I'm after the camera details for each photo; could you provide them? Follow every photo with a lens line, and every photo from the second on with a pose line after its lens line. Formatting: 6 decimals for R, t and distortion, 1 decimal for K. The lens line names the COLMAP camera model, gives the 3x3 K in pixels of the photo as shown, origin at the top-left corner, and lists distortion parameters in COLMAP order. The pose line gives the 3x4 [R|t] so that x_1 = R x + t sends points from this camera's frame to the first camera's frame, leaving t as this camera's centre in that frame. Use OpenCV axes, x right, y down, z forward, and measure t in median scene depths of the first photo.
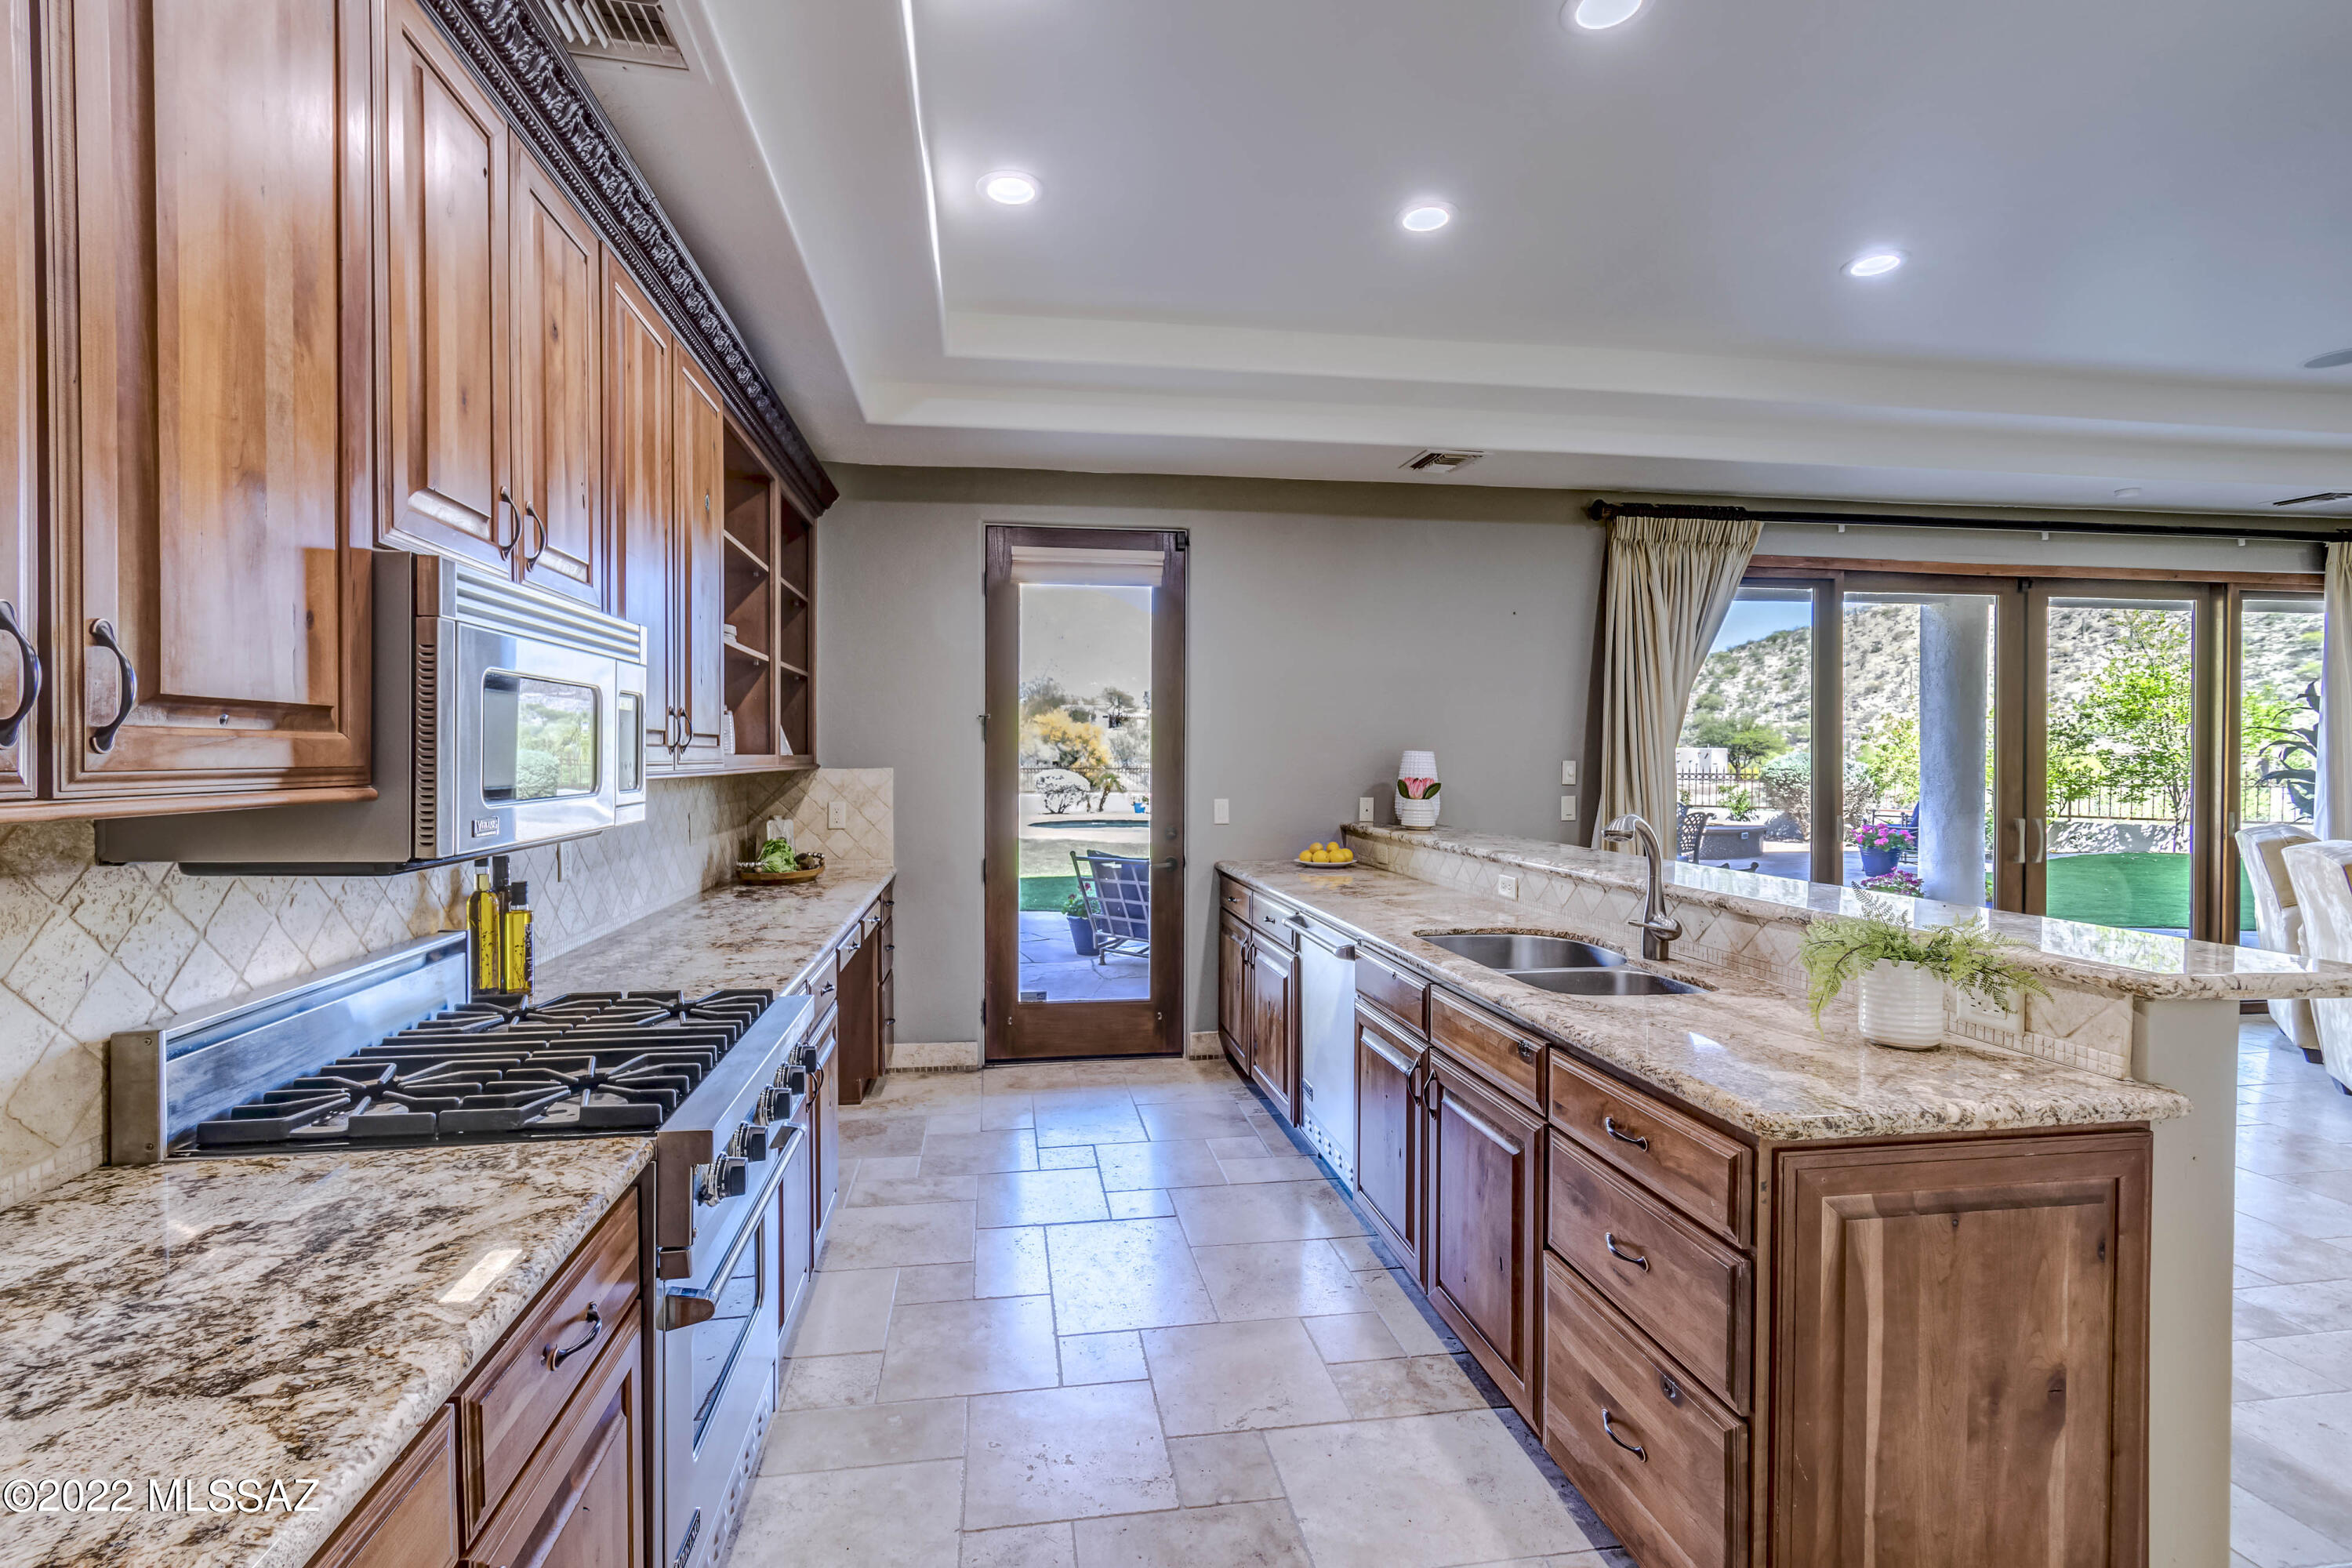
lens RADIAL K [[1053.7, 0, 1173.8], [0, 1053.7, 783.0], [0, 0, 1]] dist [0.014035, 0.000440]
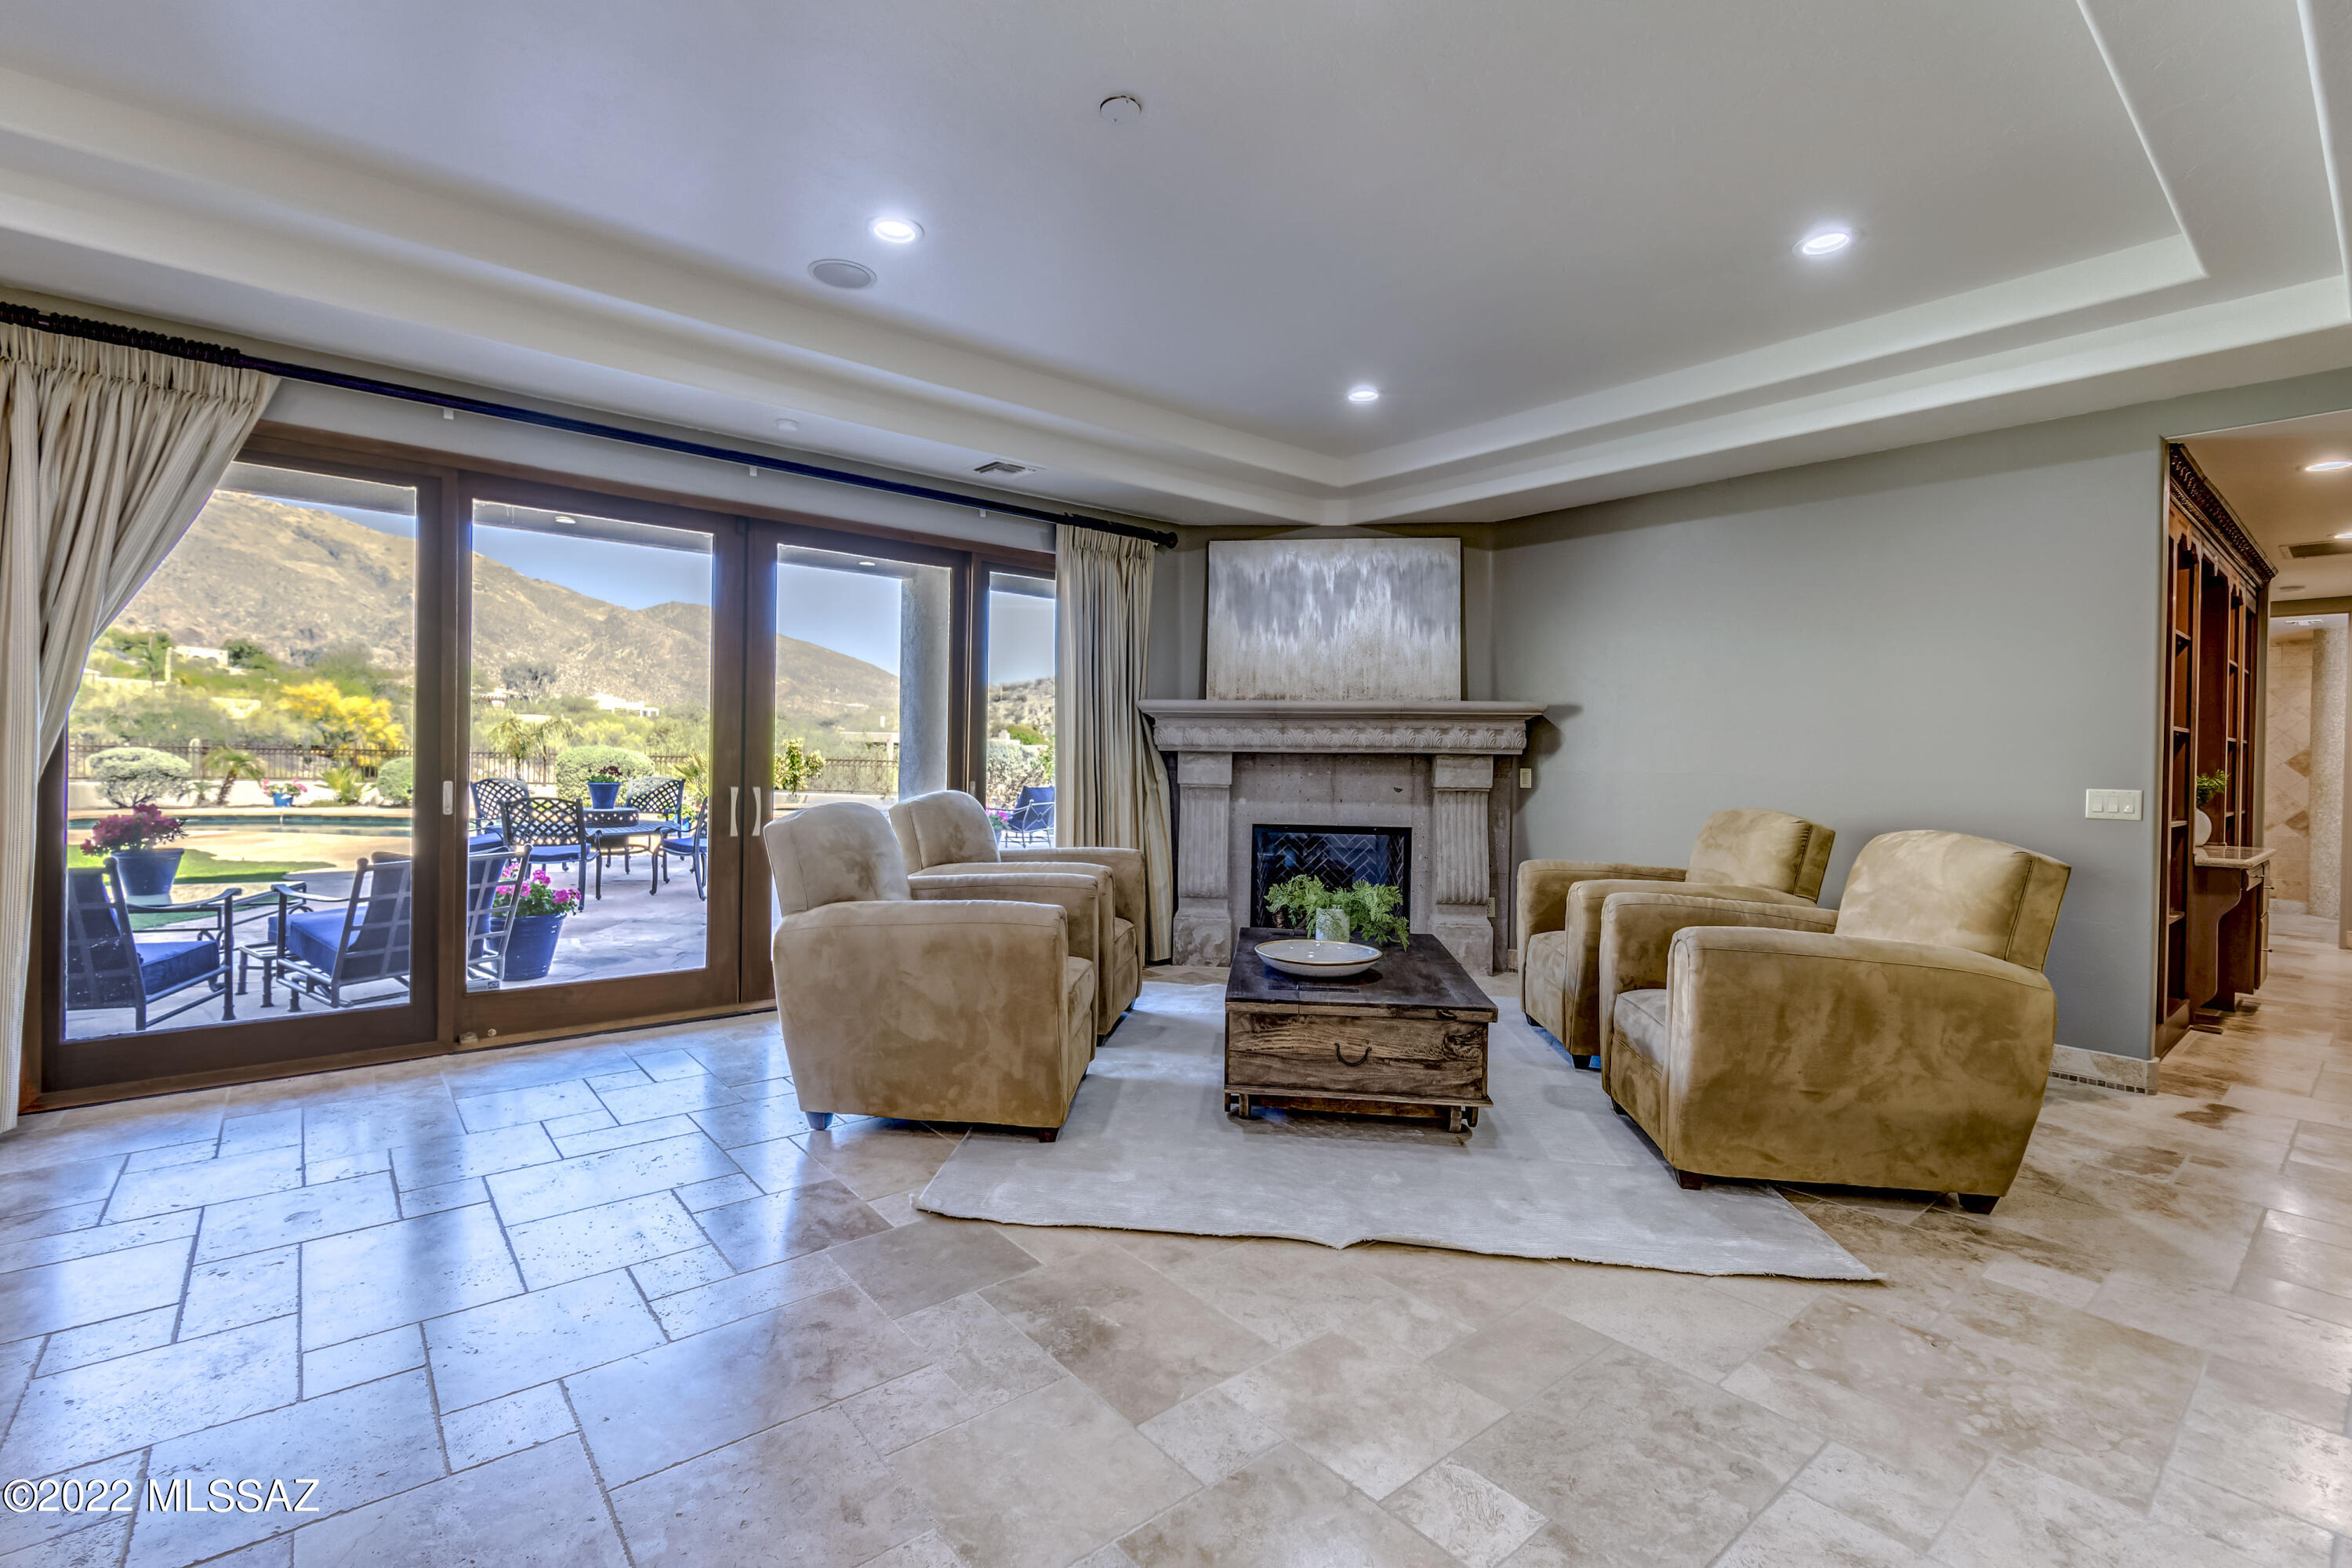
lens RADIAL K [[1053.7, 0, 1181.8], [0, 1053.7, 771.1], [0, 0, 1]] dist [0.014035, 0.000440]
pose [[0.861817, 0.008845, 0.507143, 0.662948], [-0.005731, 0.999954, -0.007701, 0.024937], [-0.507188, 0.003730, 0.861828, 0.048272]]
